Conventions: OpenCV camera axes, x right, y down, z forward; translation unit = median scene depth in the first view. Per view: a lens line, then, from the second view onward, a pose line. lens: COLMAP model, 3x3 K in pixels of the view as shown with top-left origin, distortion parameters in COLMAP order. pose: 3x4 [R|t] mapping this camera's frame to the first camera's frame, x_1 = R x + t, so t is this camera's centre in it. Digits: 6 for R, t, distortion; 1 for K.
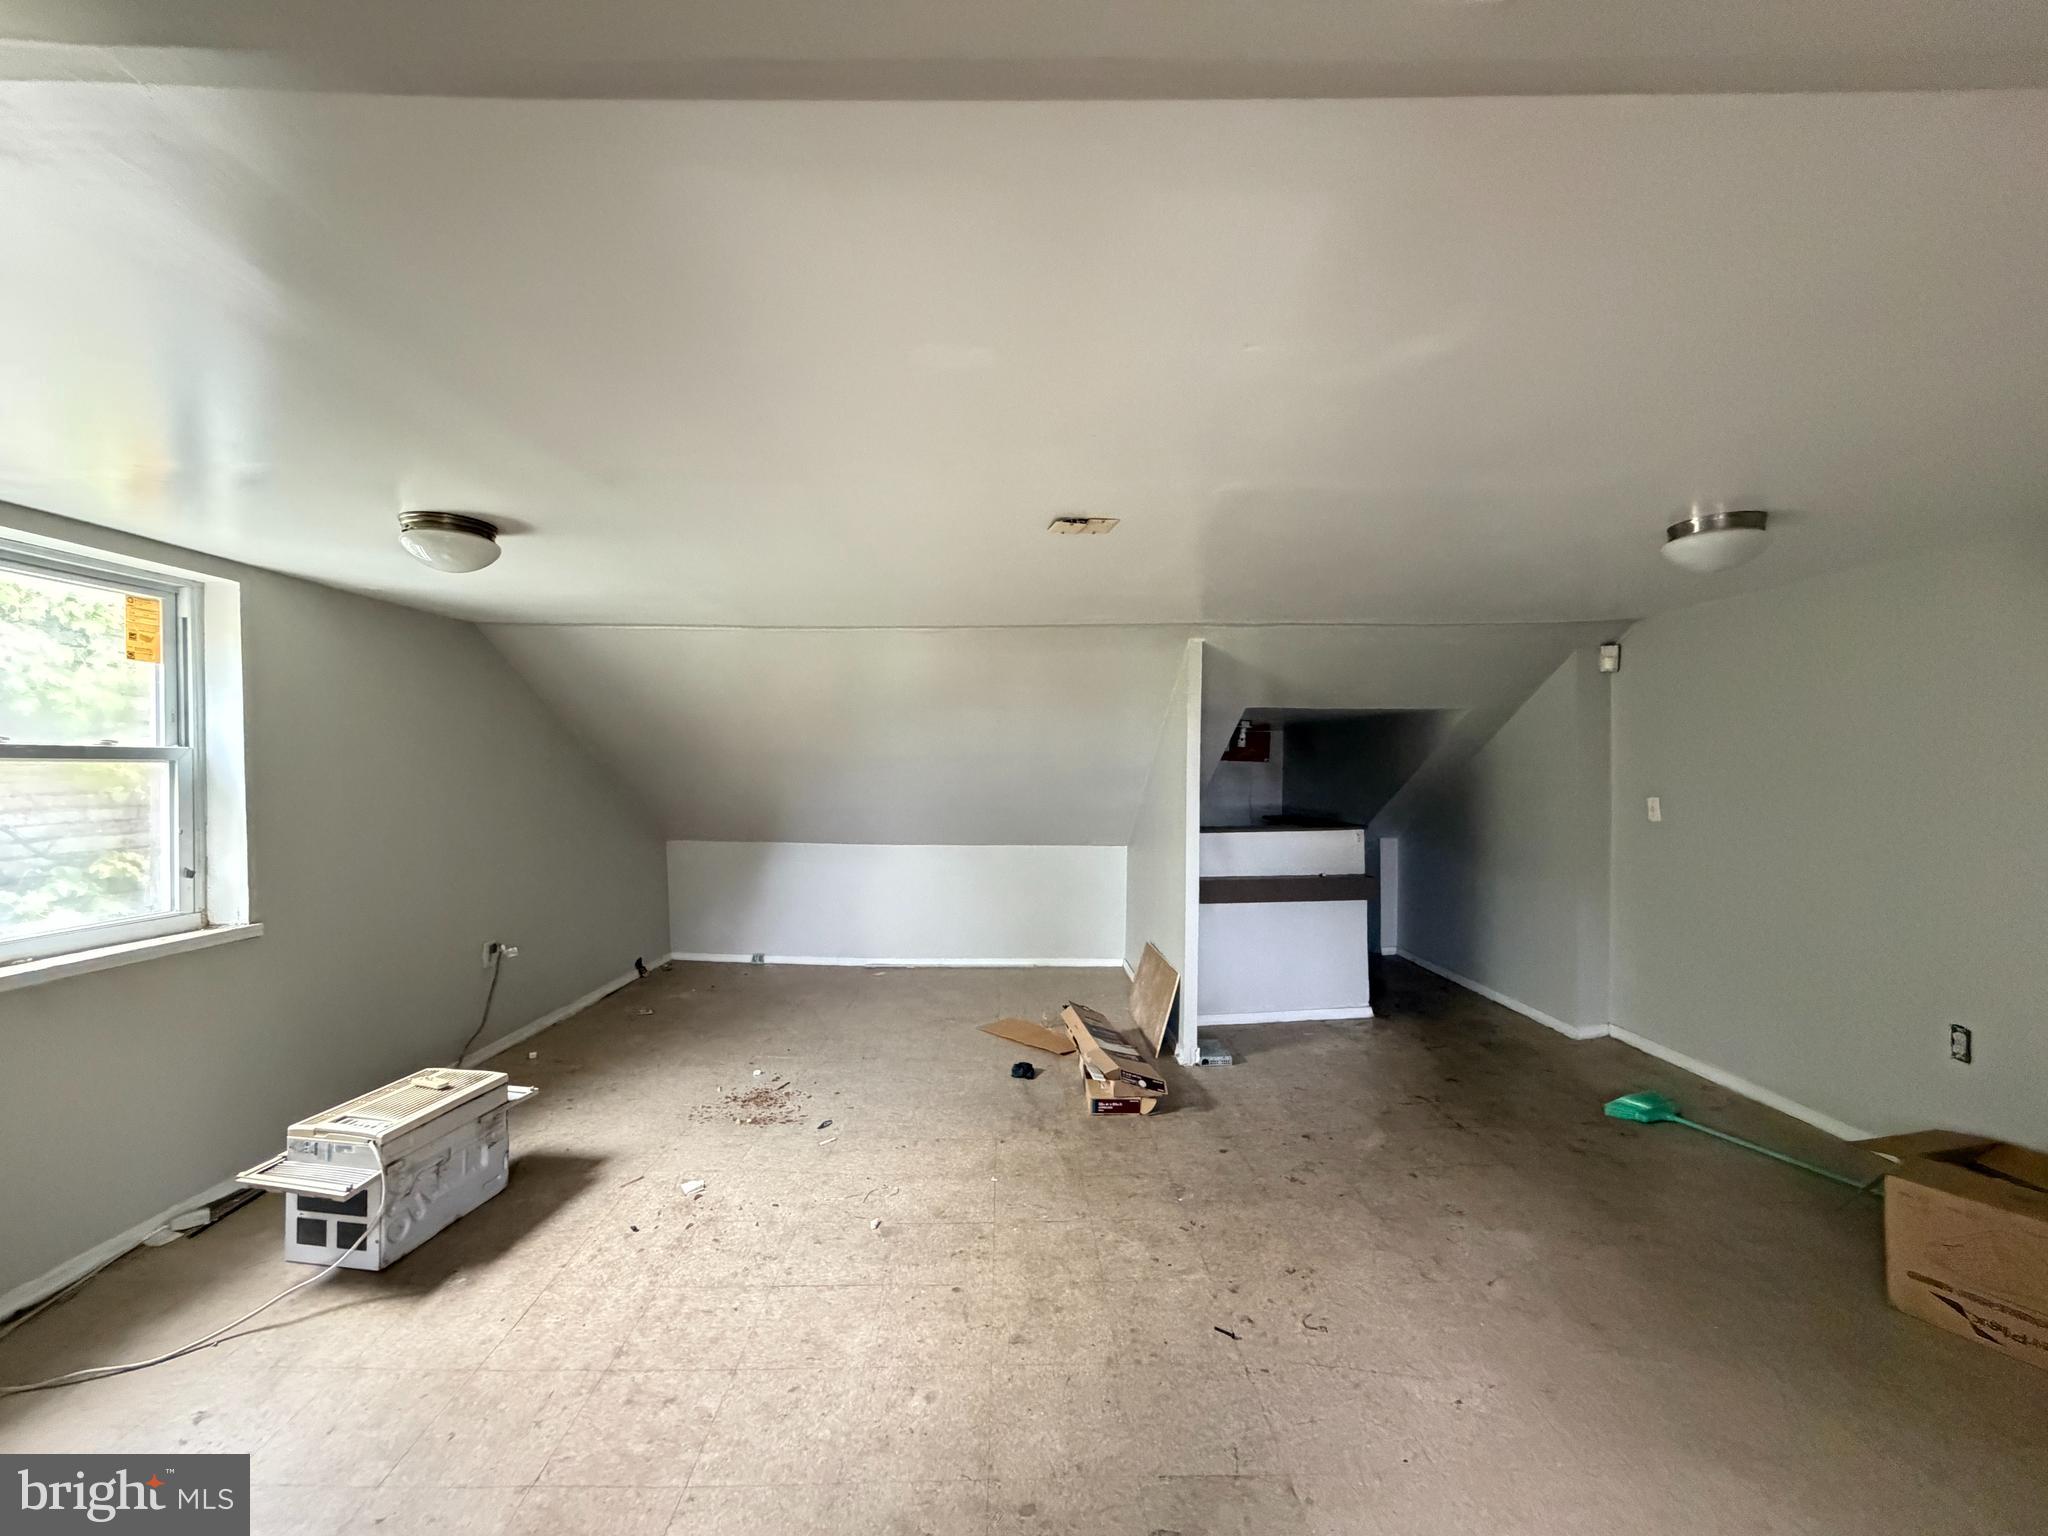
lens RADIAL K [[823.7, 0, 1023.9], [0, 823.7, 772.3], [0, 0, 1]] dist [0.000377, -0.000051]
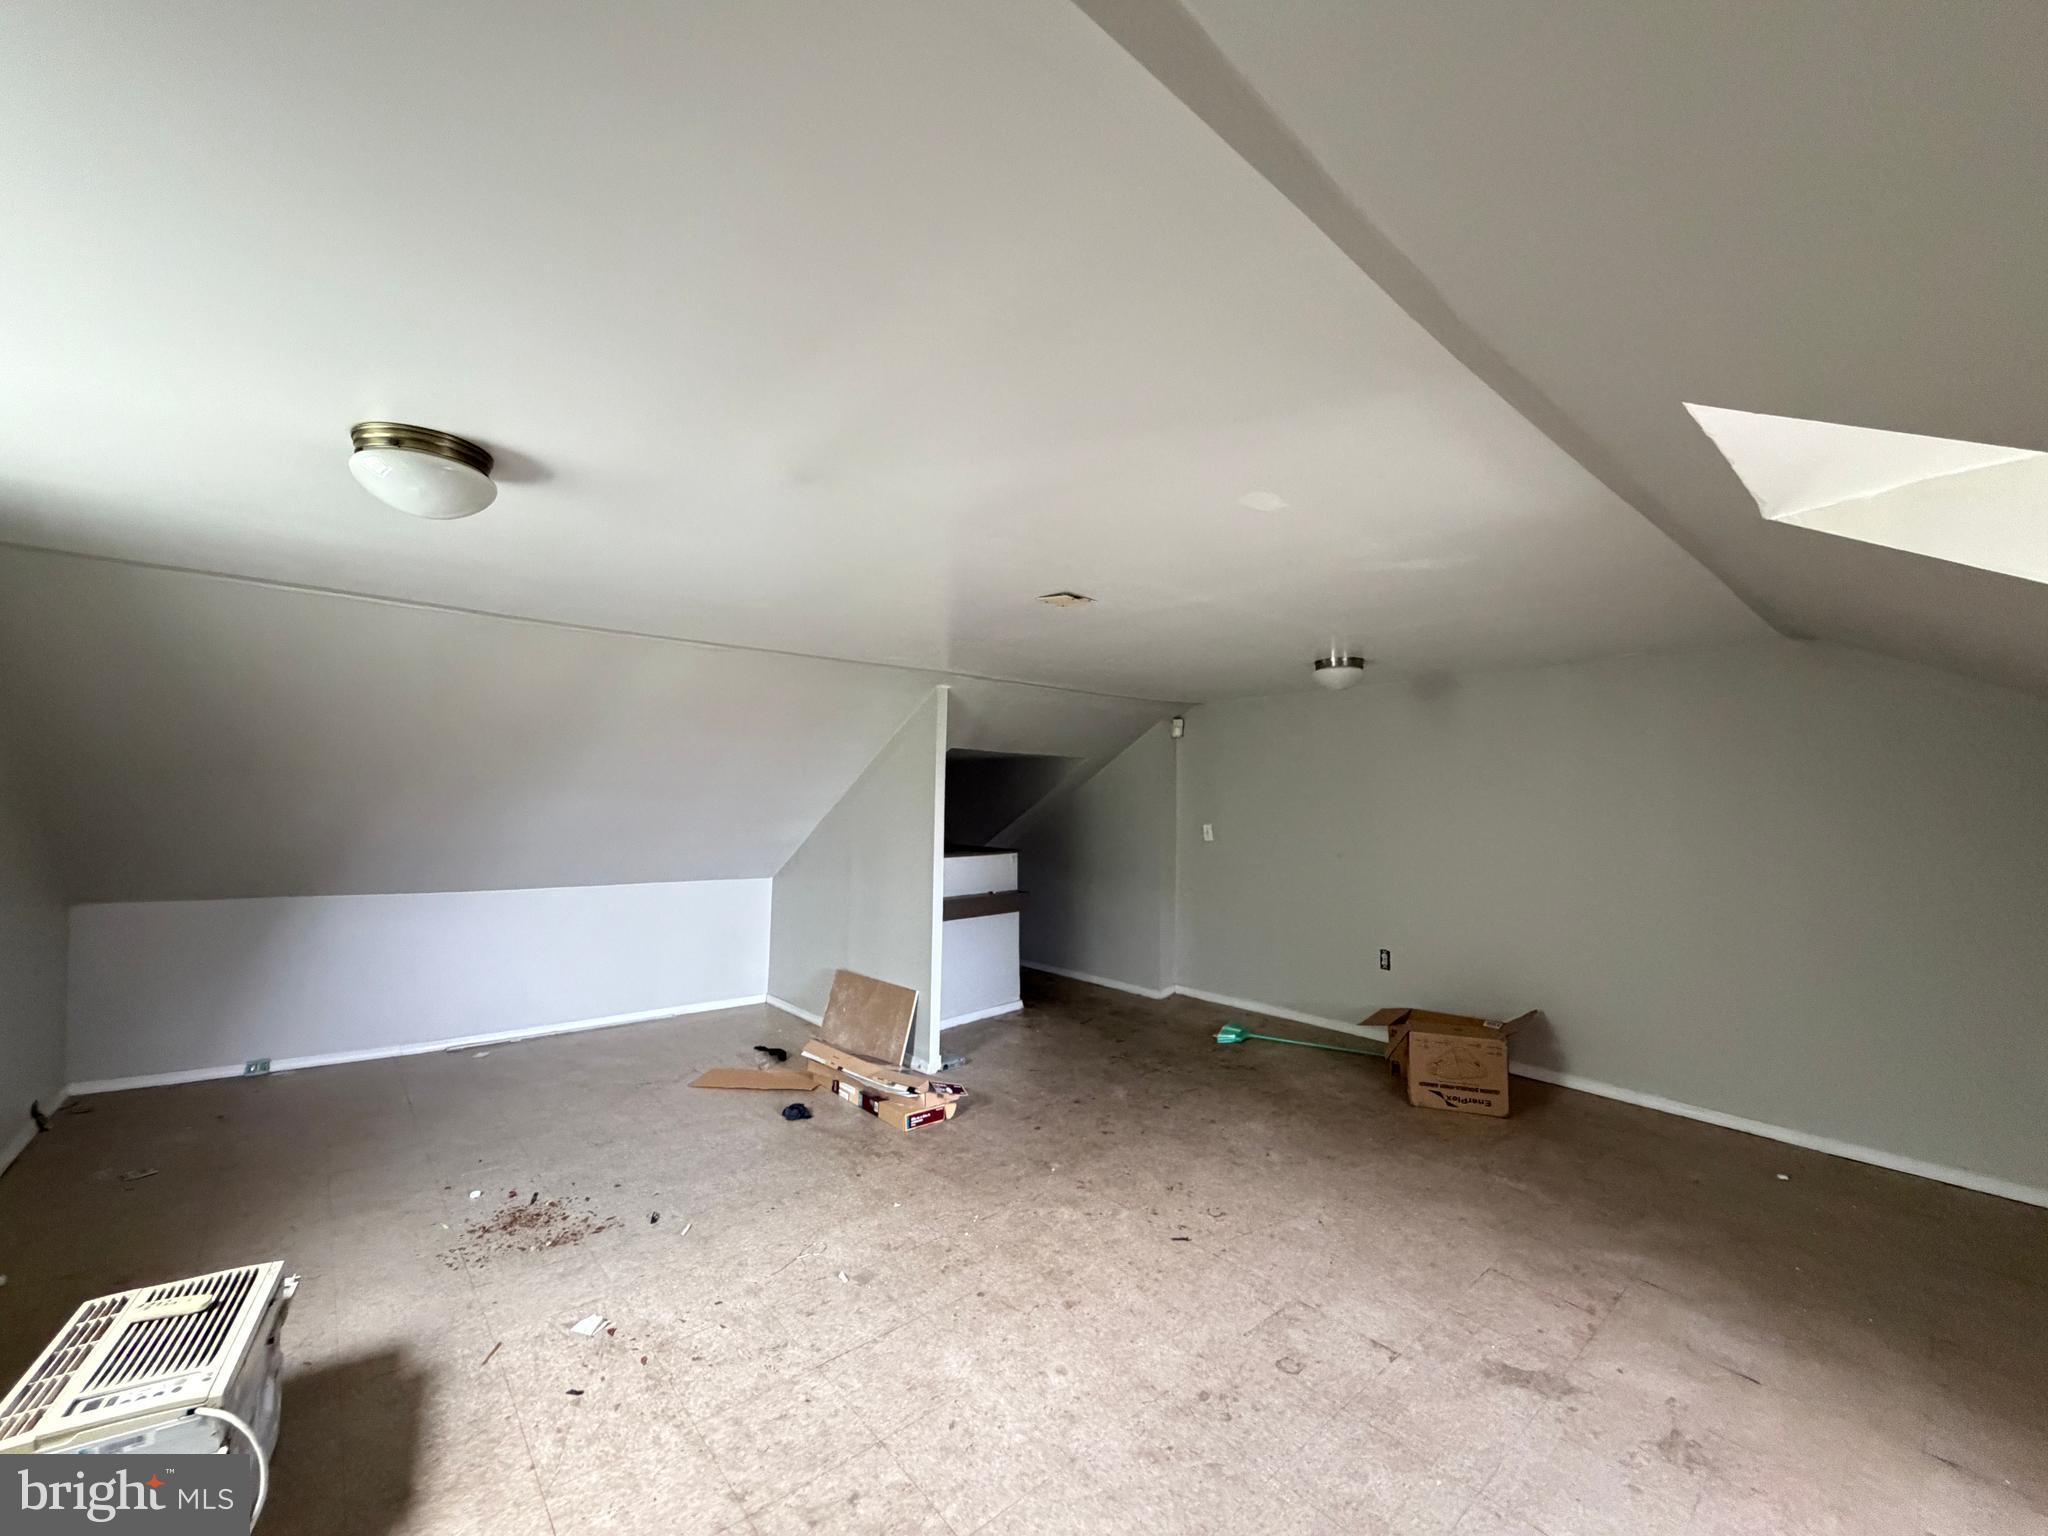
lens RADIAL K [[823.7, 0, 1023.4], [0, 823.7, 769.0], [0, 0, 1]] dist [0.000377, -0.000051]
pose [[0.764073, 0.036878, 0.644075, -0.519126], [-0.011222, 0.998973, -0.043887, -0.000565], [-0.645032, 0.026305, 0.763703, 0.095612]]
